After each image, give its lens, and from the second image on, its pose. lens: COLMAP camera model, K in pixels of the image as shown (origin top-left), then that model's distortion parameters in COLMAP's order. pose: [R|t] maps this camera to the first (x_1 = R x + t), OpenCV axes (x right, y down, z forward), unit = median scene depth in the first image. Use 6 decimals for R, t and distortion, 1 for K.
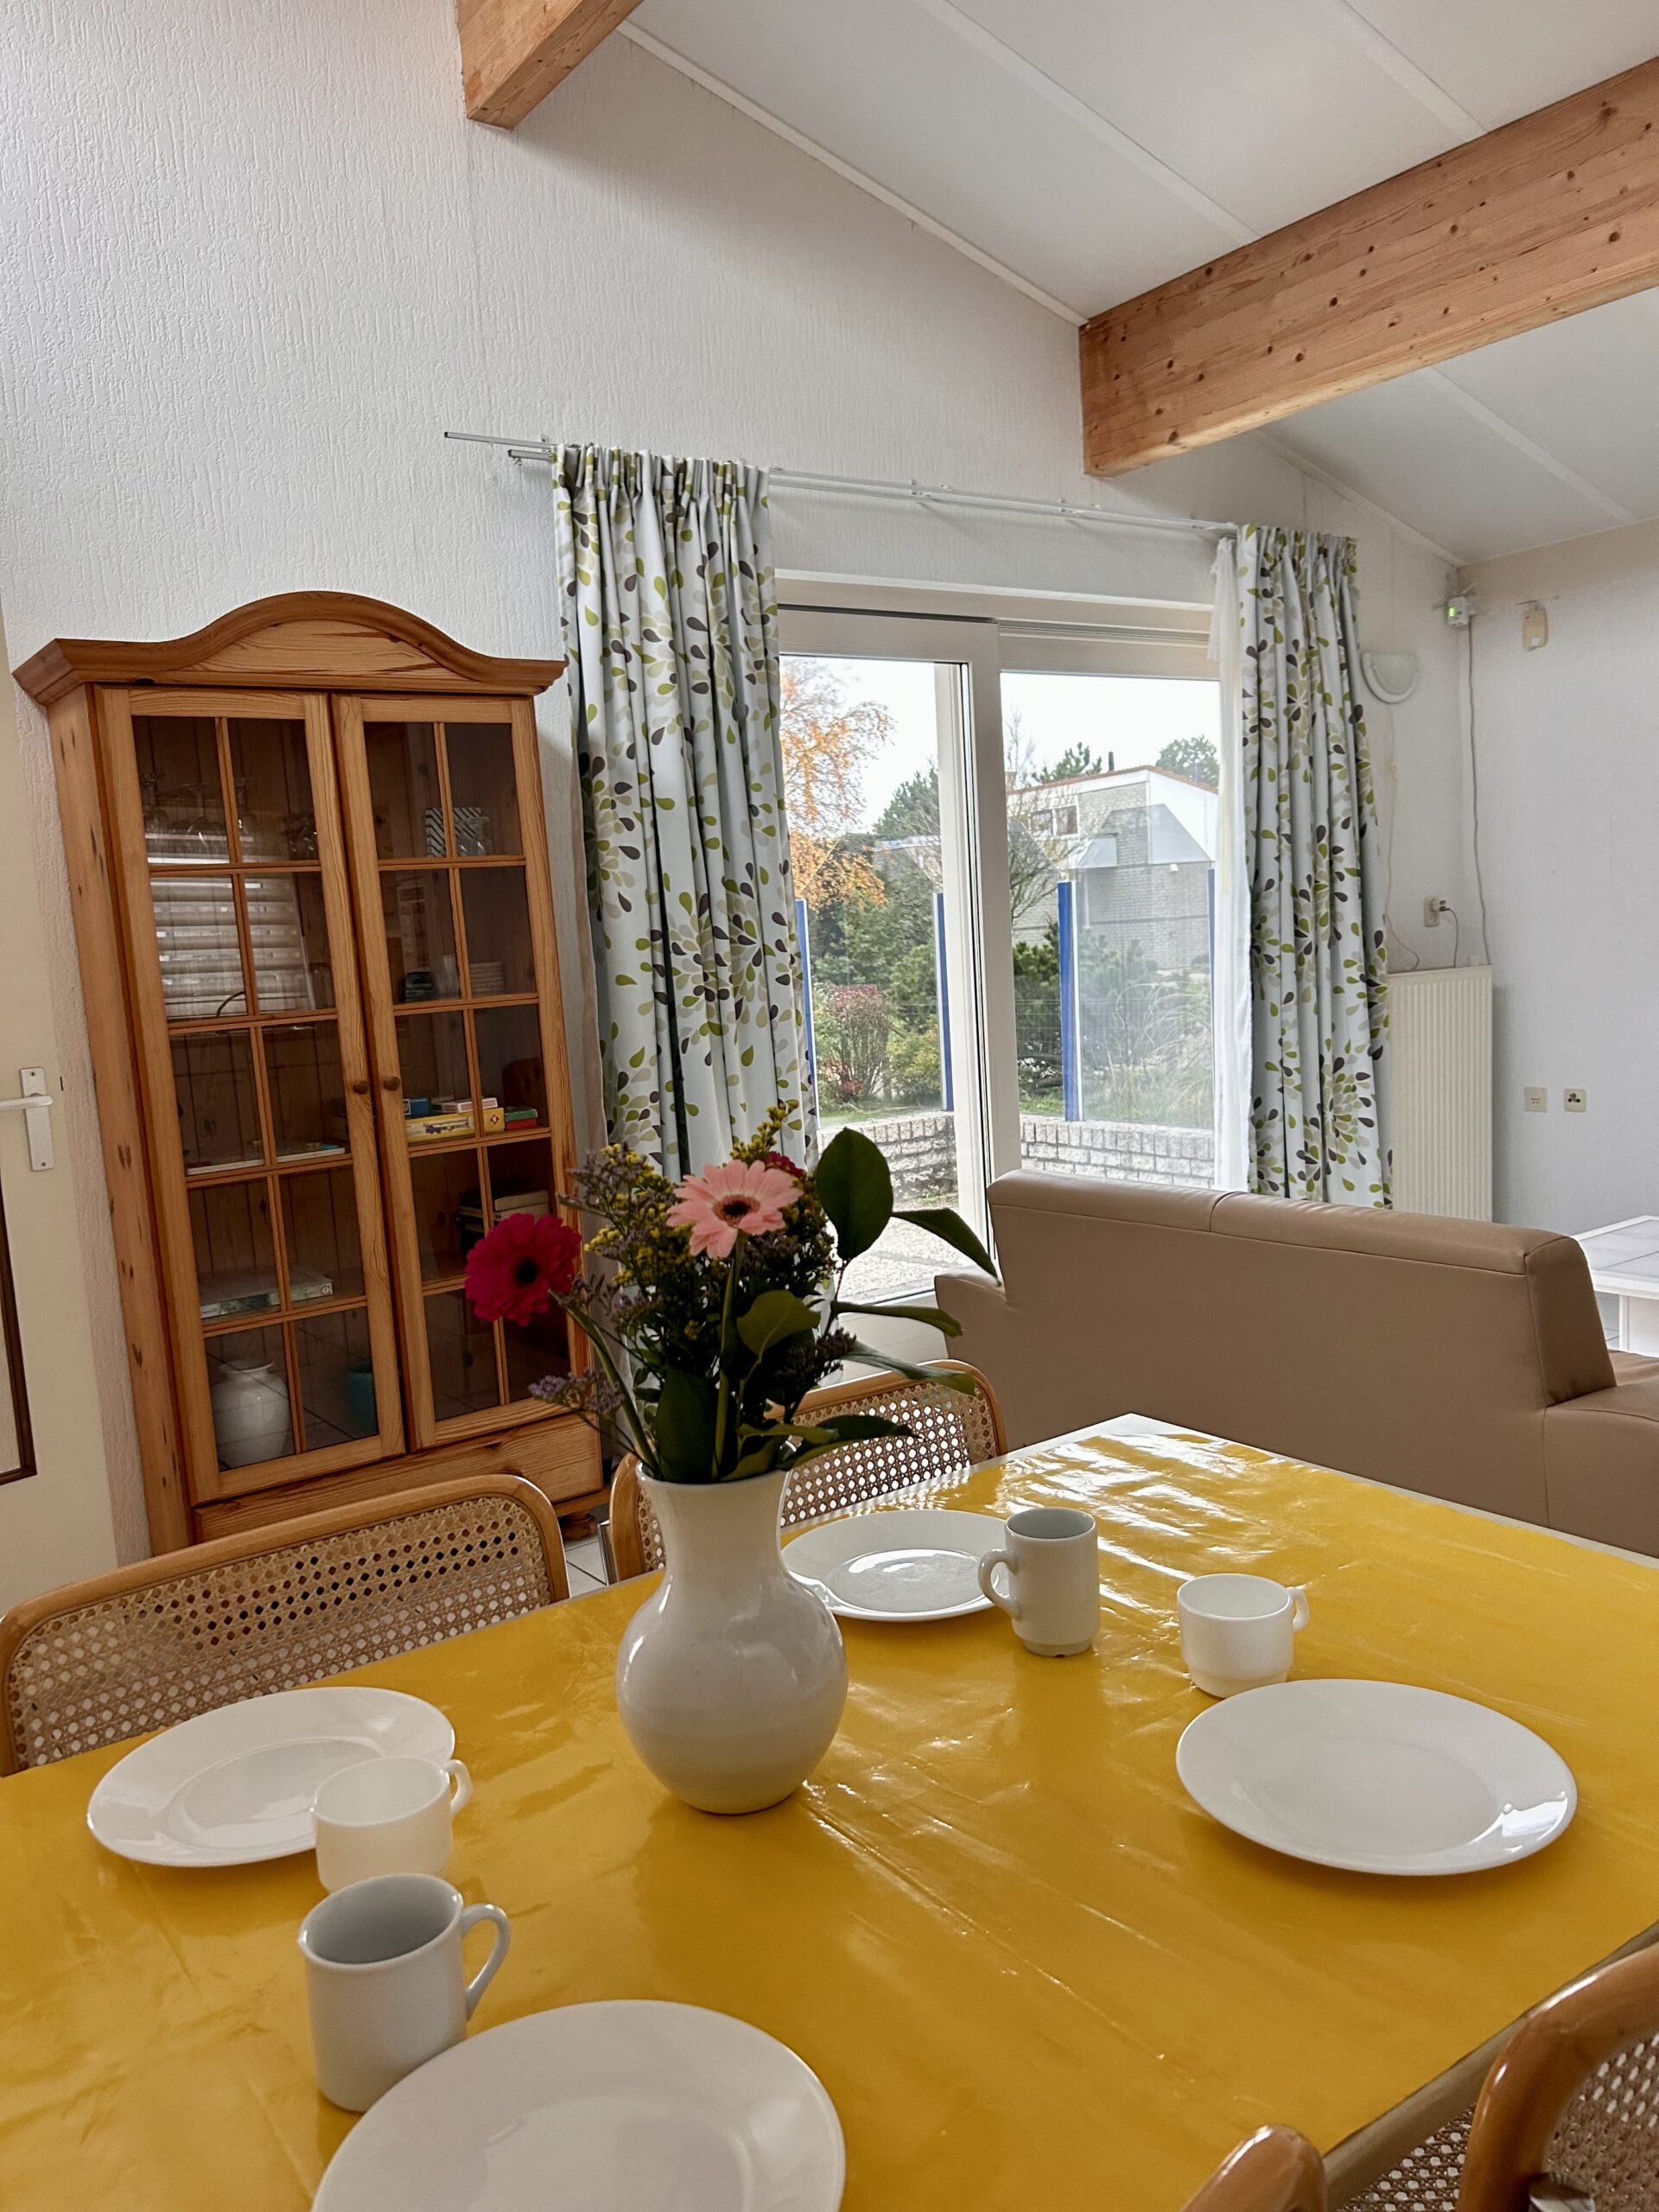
lens RADIAL K [[1668.5, 0, 820.0], [0, 1668.5, 1121.4], [0, 0, 1]] dist [0.056870, -0.062421]
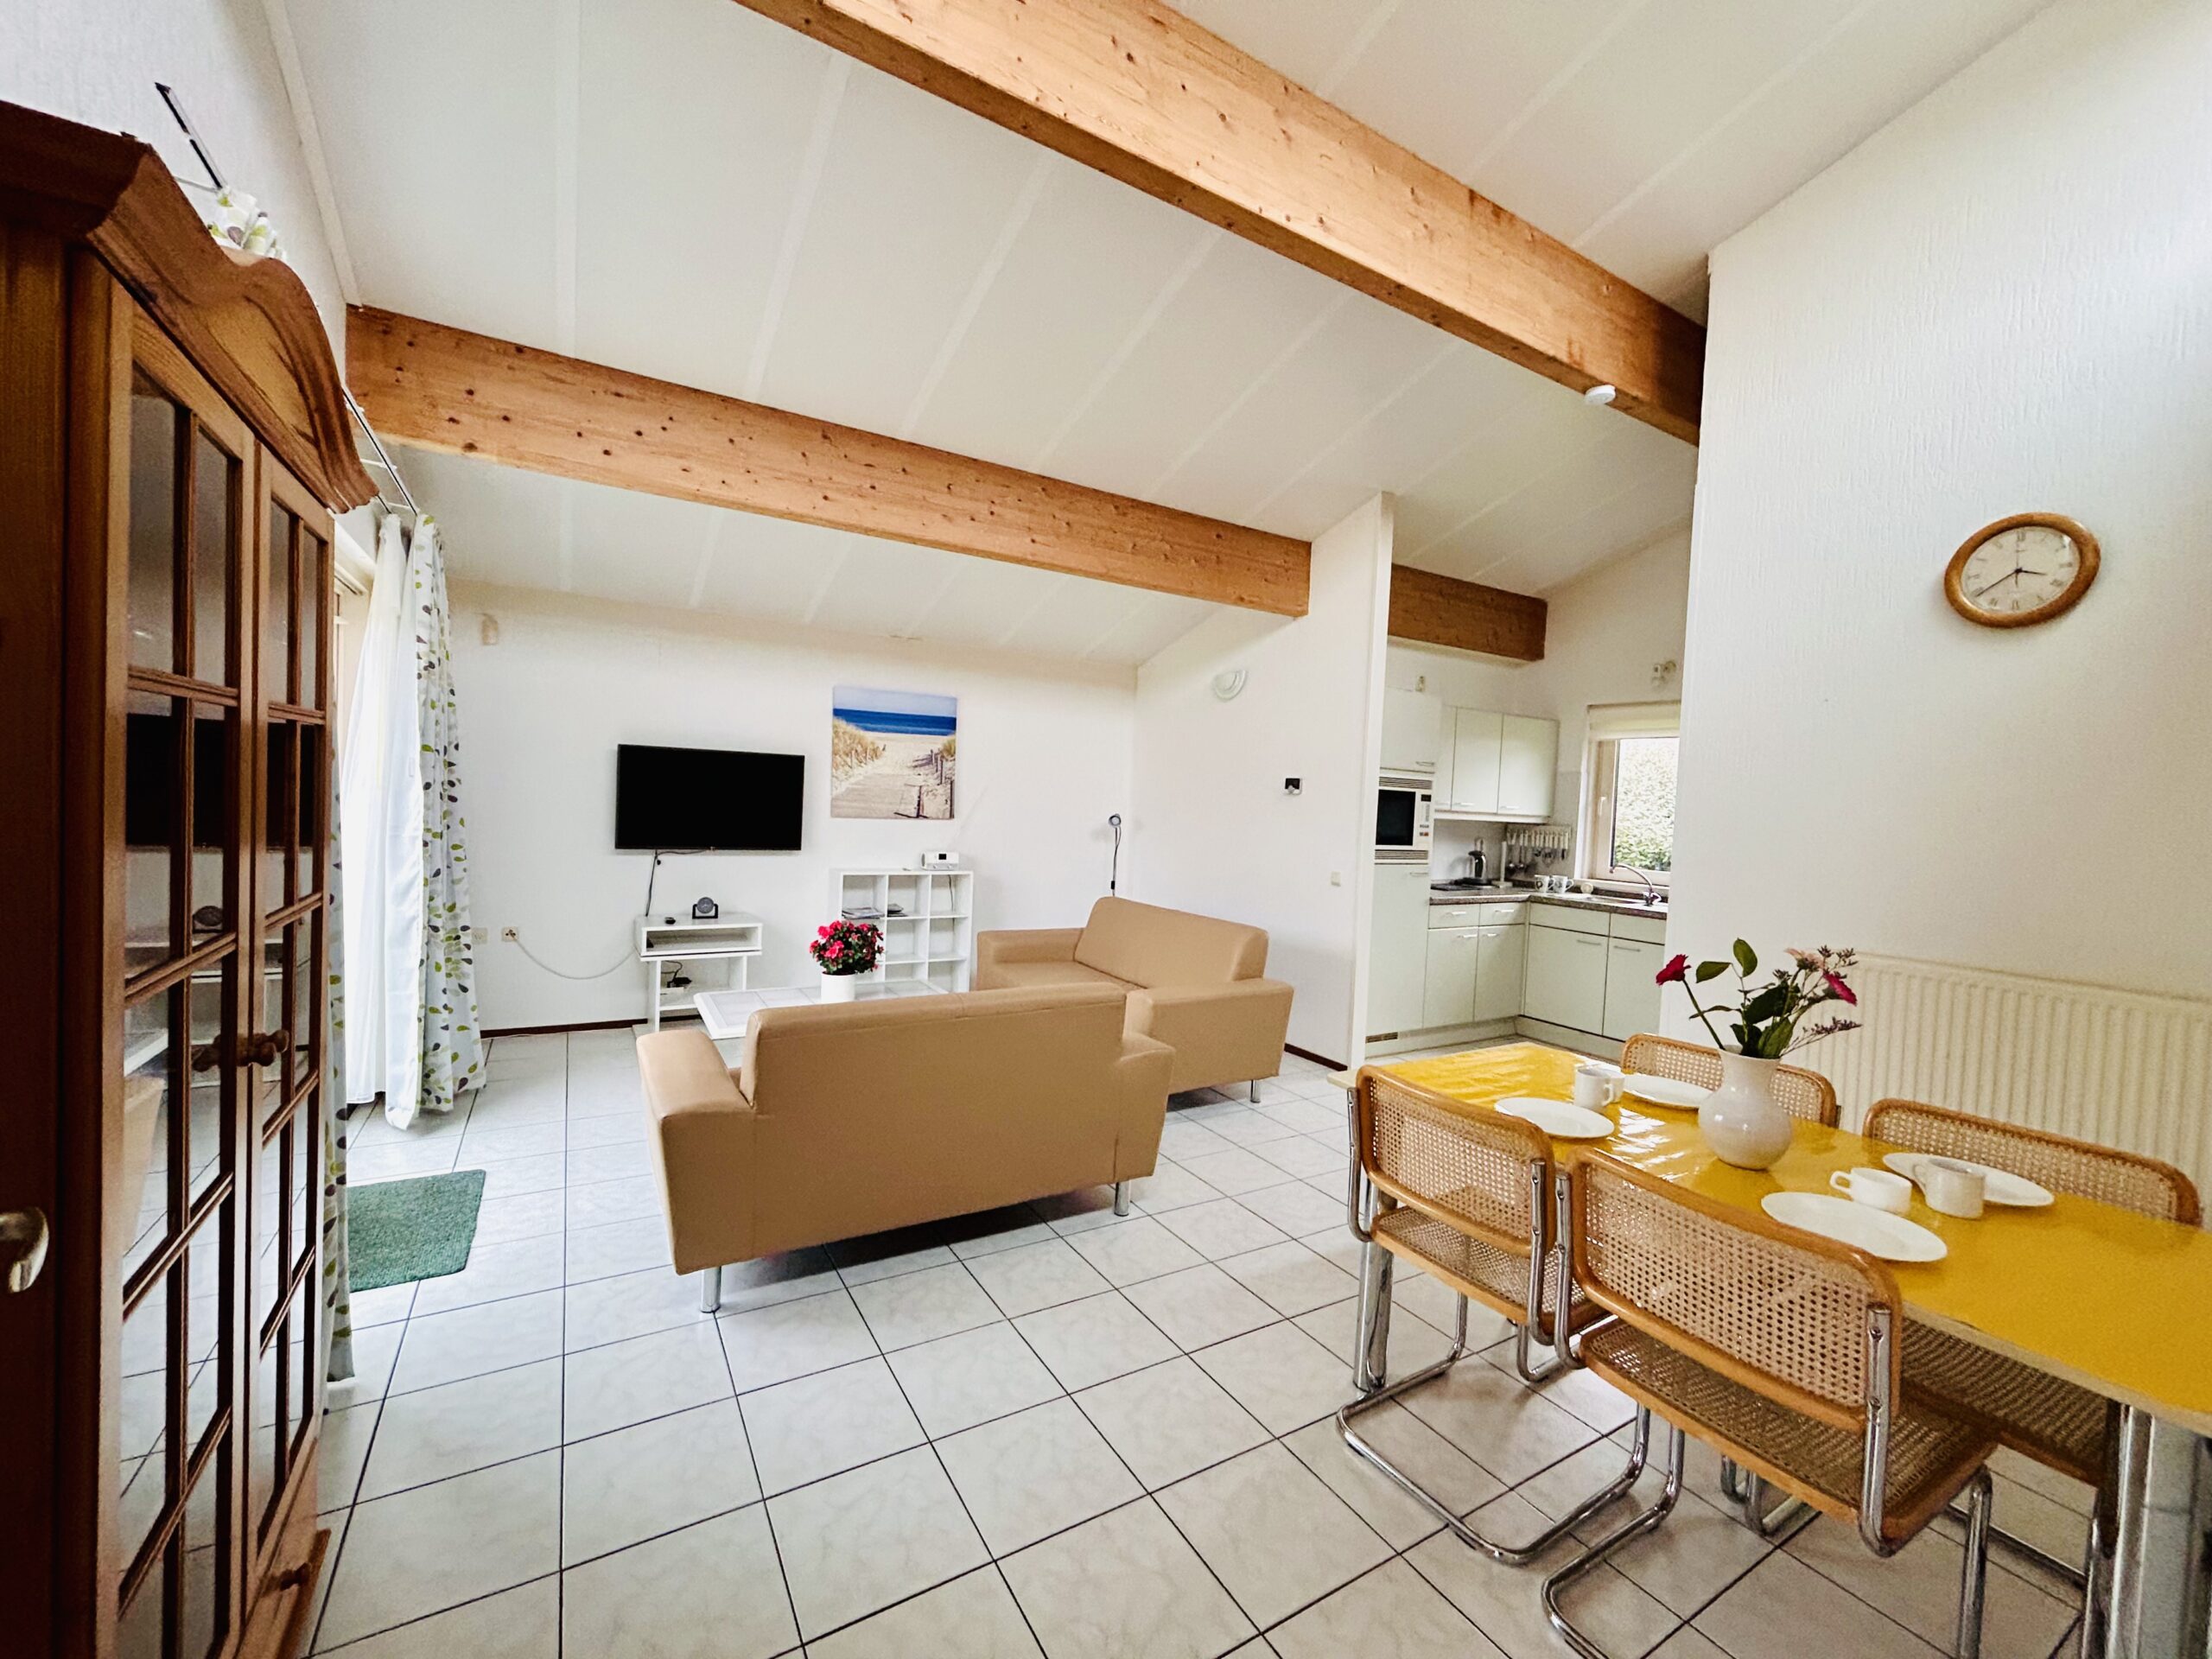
lens RADIAL K [[893.8, 0, 1089.8], [0, 893.8, 825.2], [0, 0, 1]] dist [-0.000343, 0.000509]
pose [[0.087916, 0.036007, 0.995477, -0.515286], [0.066992, 0.996870, -0.041974, -0.064756], [-0.993873, 0.070379, 0.085228, 0.587048]]
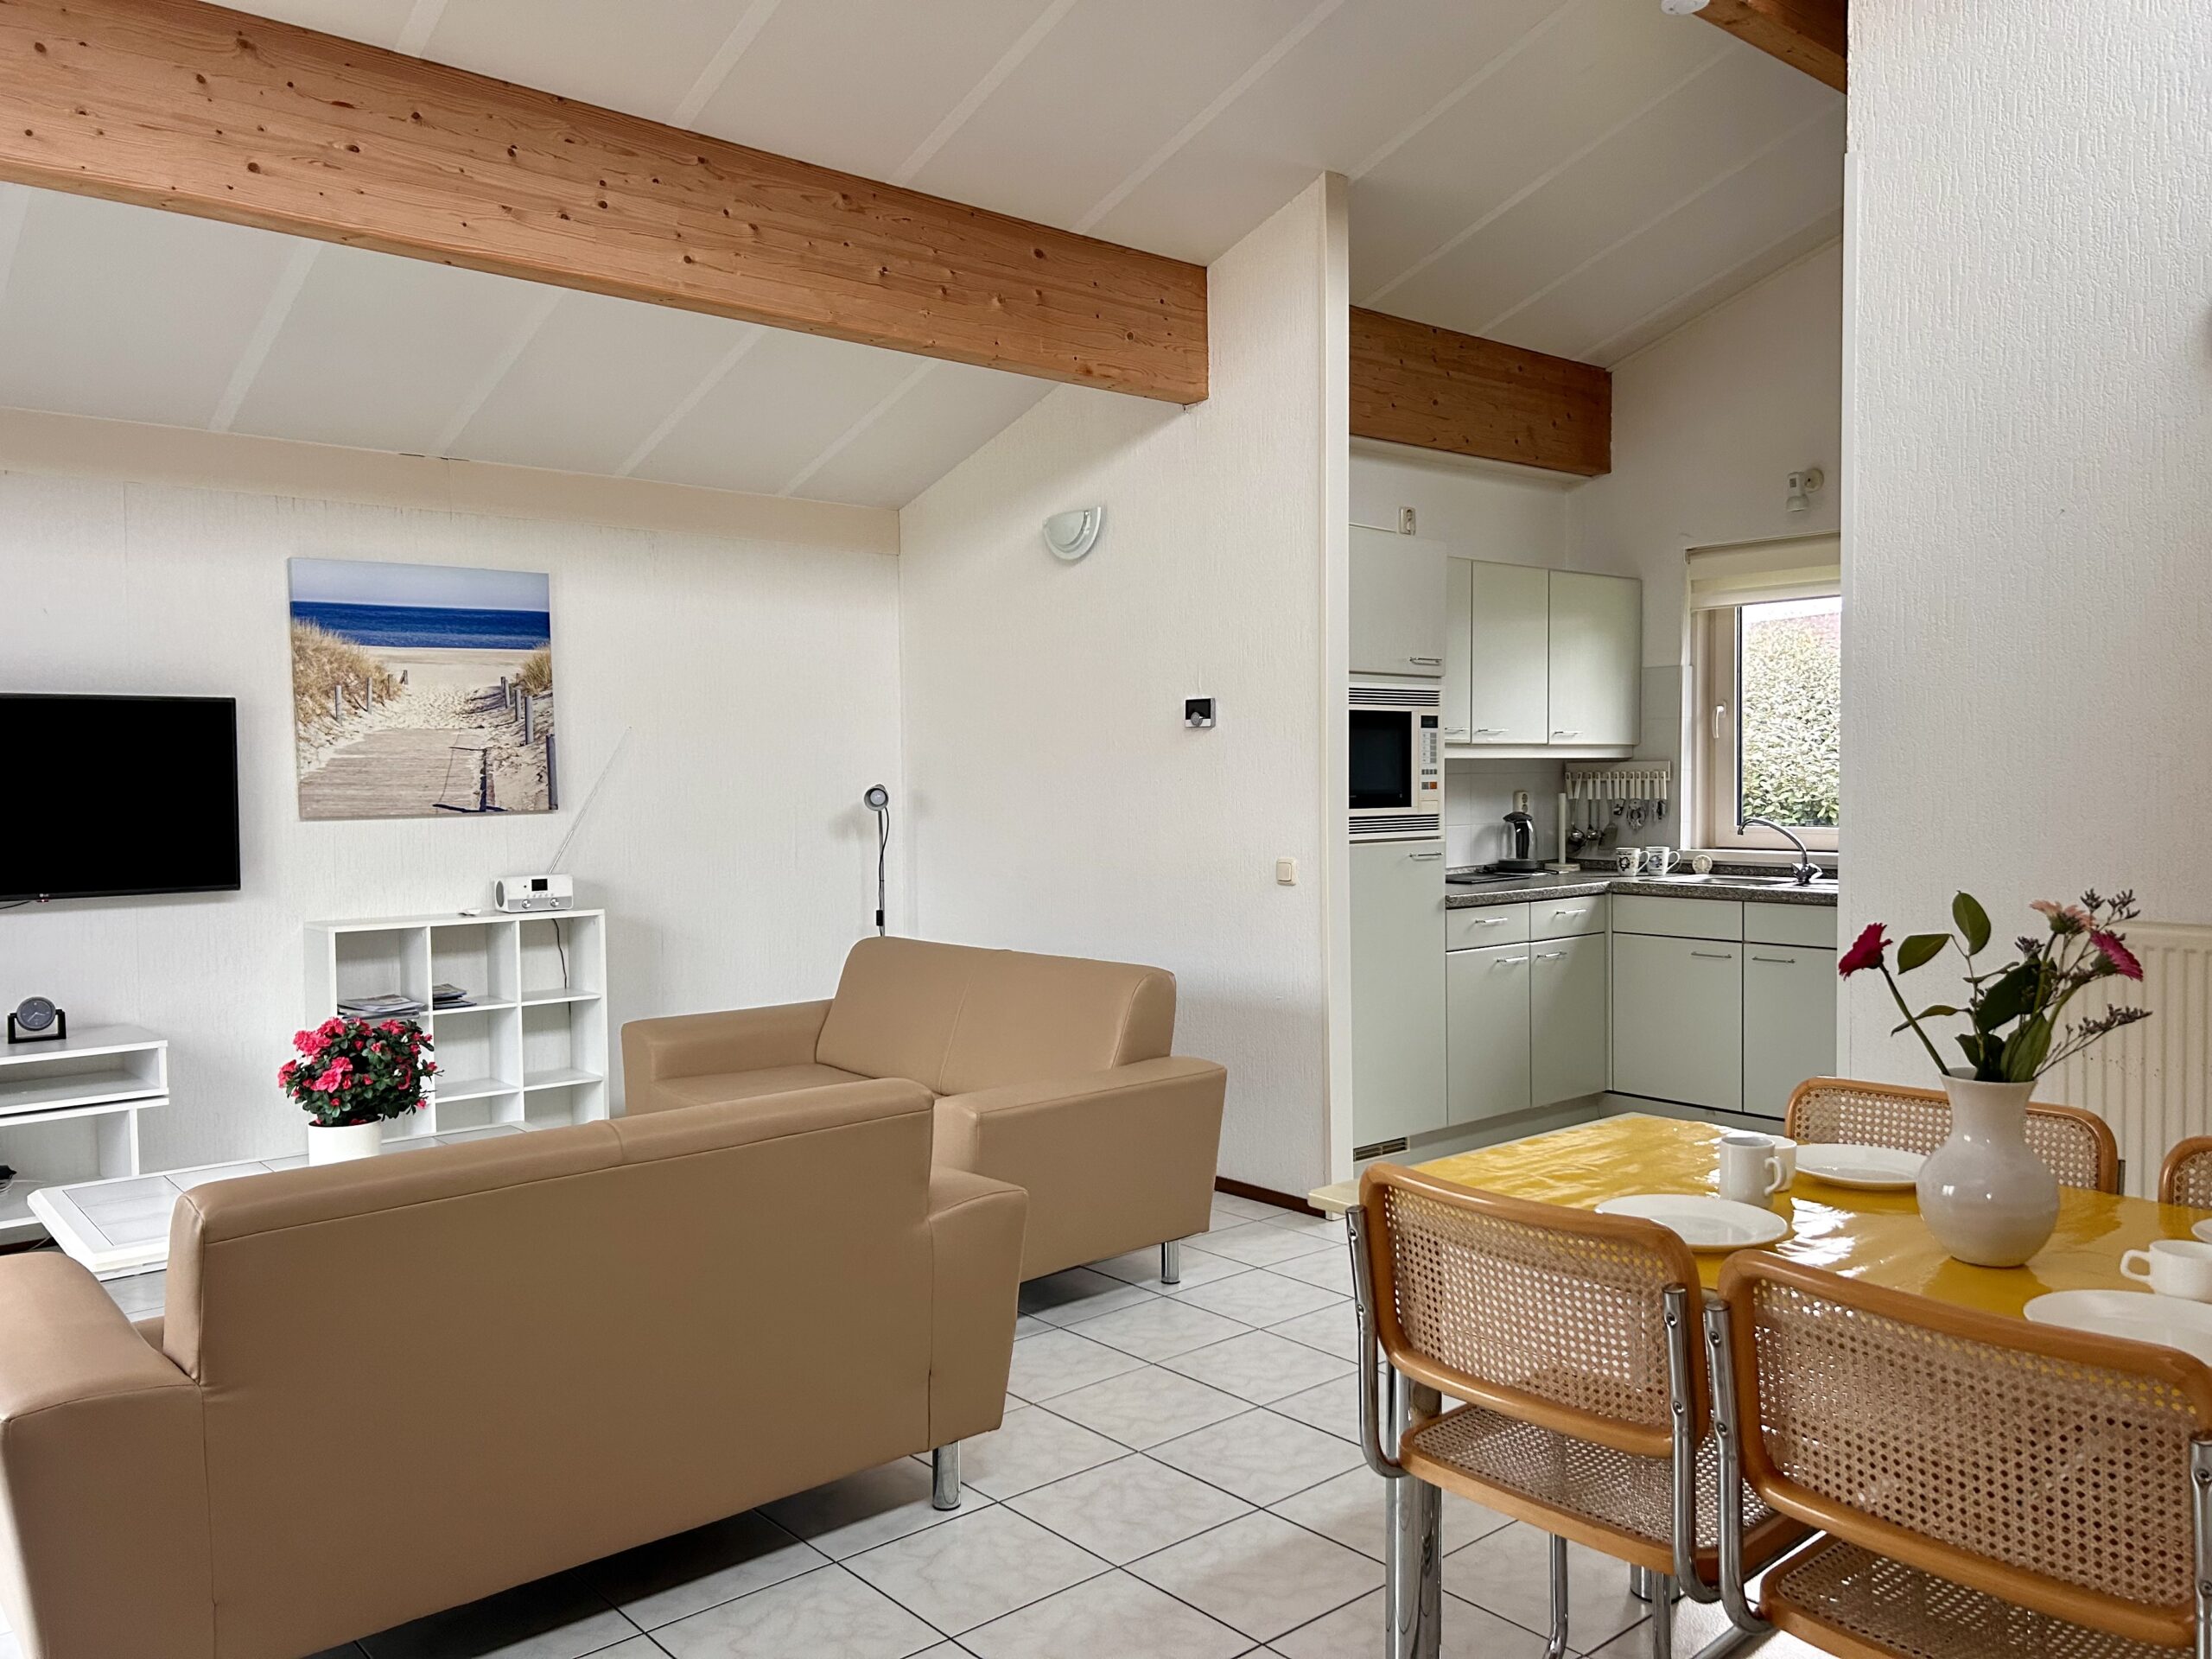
lens RADIAL K [[1668.5, 0, 1111.4], [0, 1668.5, 832.7], [0, 0, 1]] dist [0.056870, -0.062421]
pose [[-0.086977, 0.027667, 0.995826, -0.523820], [0.131685, 0.991162, -0.016036, -0.048127], [-0.987468, 0.129741, -0.089852, 0.603034]]
